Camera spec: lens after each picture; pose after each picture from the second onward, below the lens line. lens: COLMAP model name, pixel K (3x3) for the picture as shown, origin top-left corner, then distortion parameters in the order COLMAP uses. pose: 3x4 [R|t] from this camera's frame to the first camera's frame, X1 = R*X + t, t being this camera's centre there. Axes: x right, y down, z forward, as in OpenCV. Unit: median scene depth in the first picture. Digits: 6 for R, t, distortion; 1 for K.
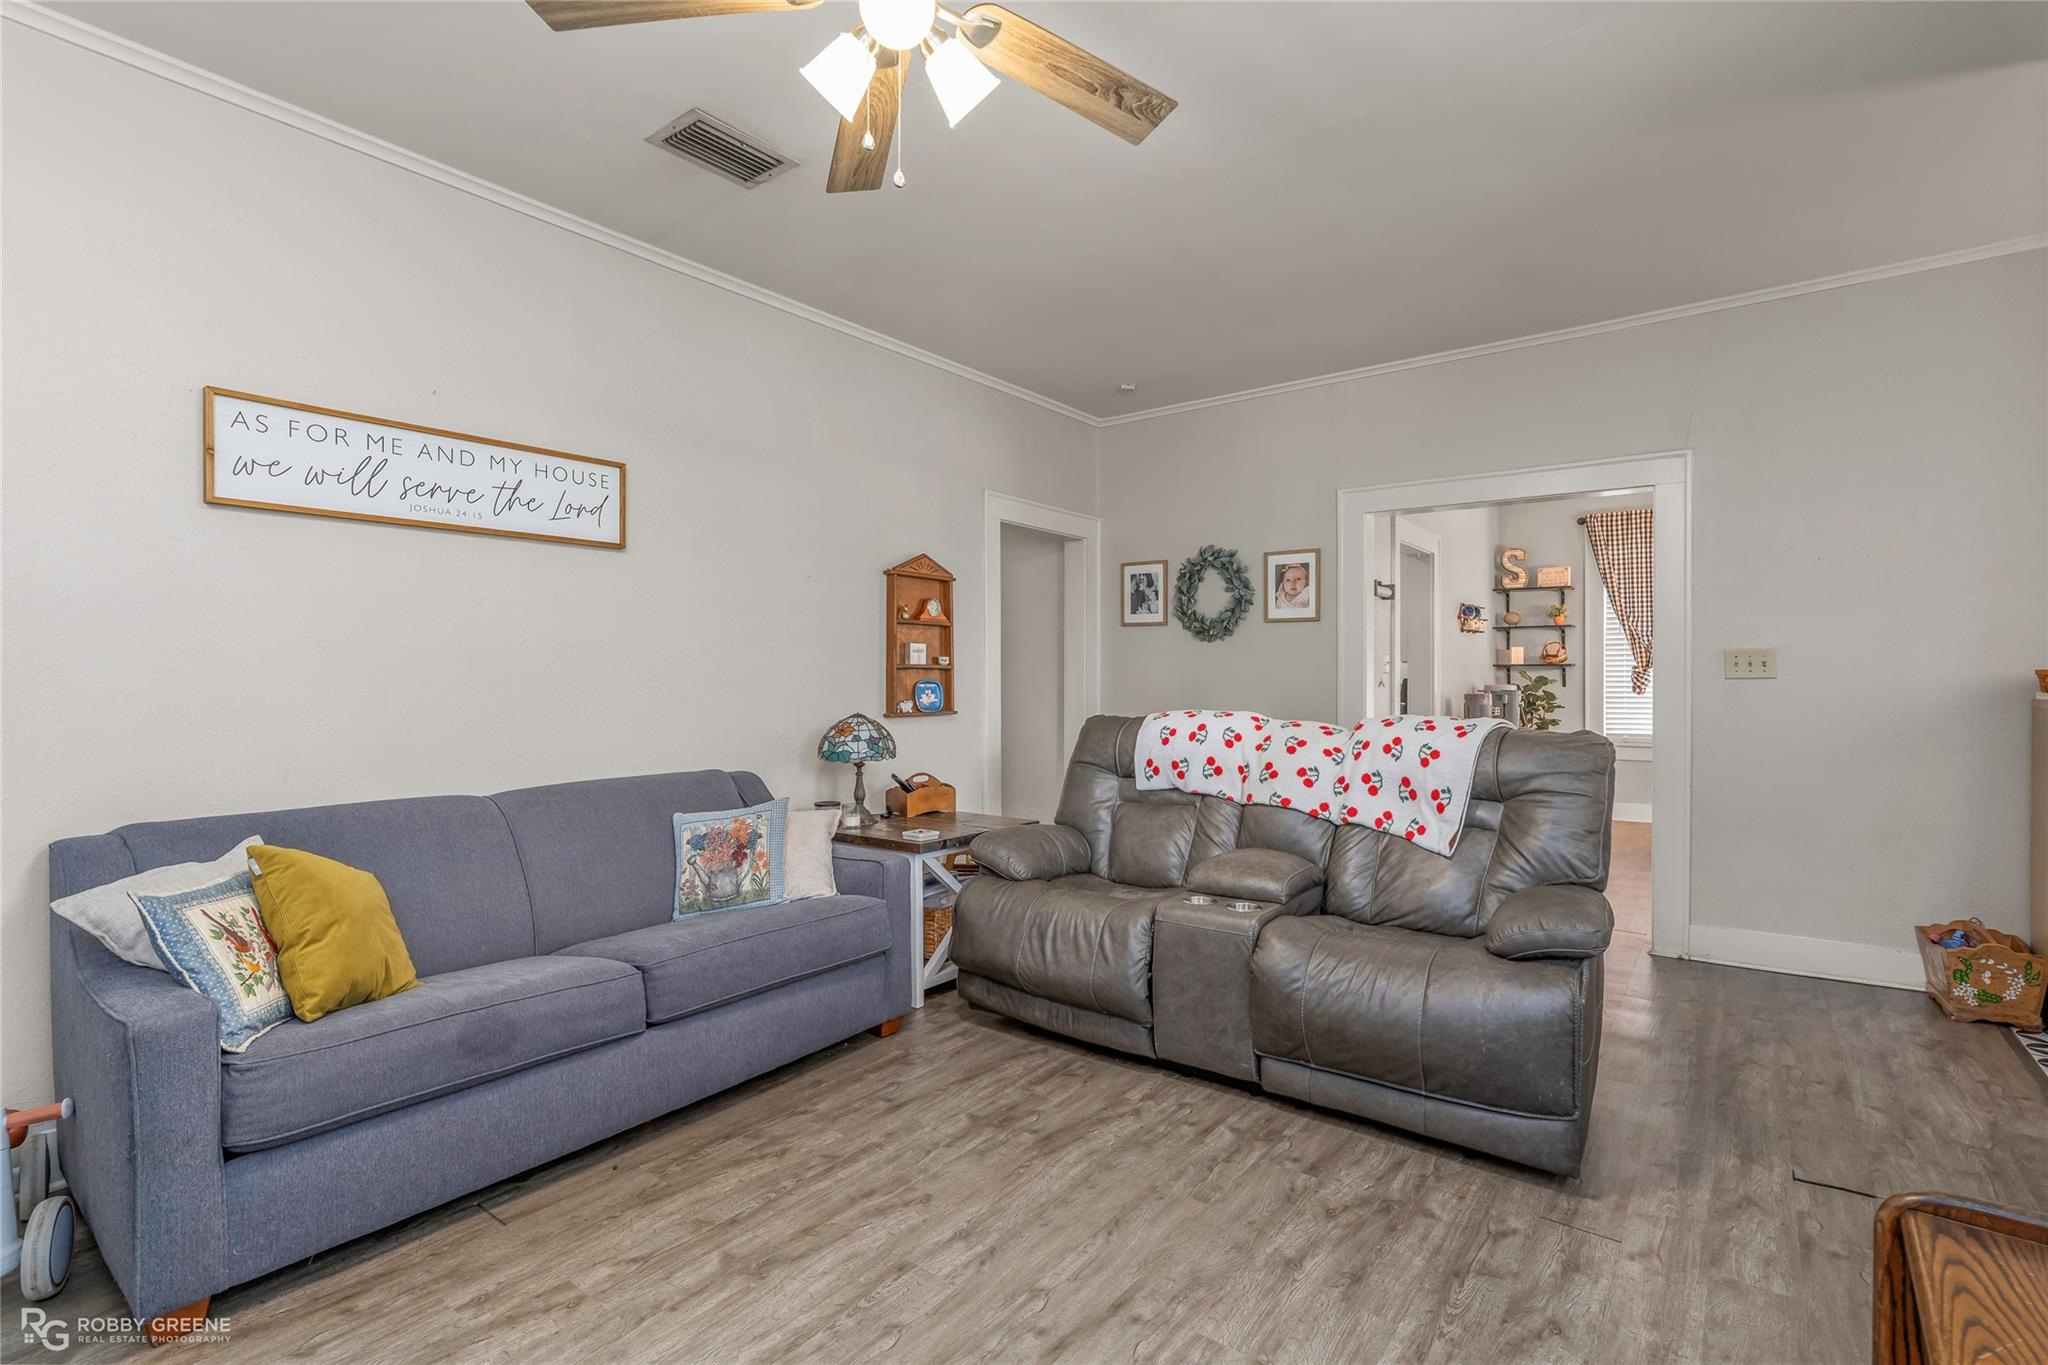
lens RADIAL K [[944.4, 0, 1028.3], [0, 944.4, 672.4], [0, 0, 1]] dist [-0.001327, 0.000111]
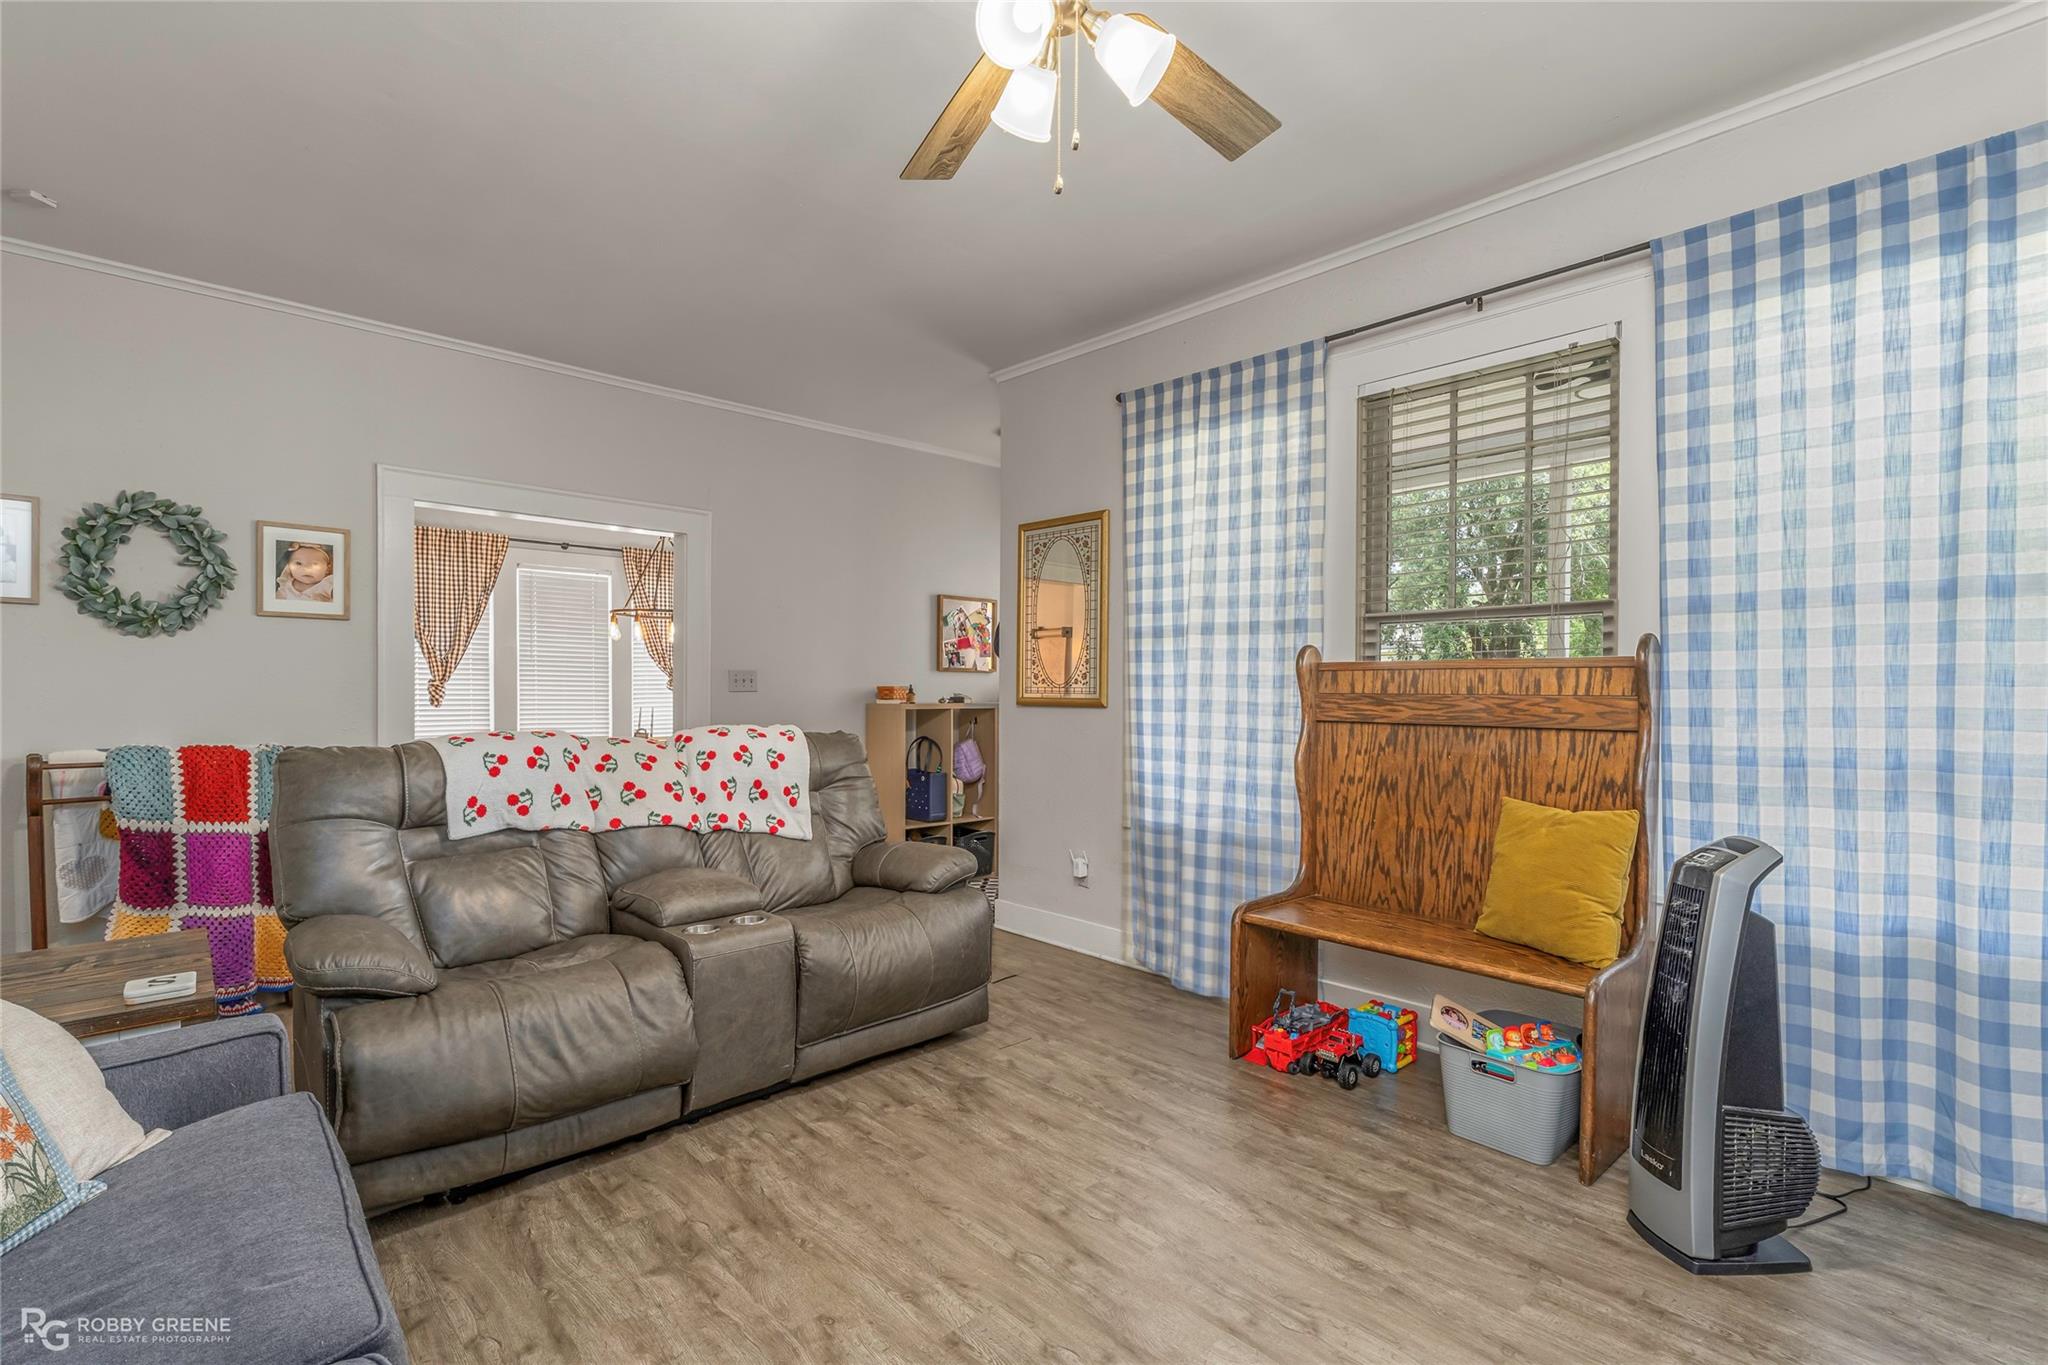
lens RADIAL K [[935.0, 0, 1027.1], [0, 935.0, 694.0], [0, 0, 1]] dist [-0.000761, 0.000383]
pose [[0.156207, -0.003602, 0.987718, -0.645903], [-0.006853, 0.999965, 0.004731, 0.001173], [-0.987701, -0.007508, 0.156177, 0.507594]]
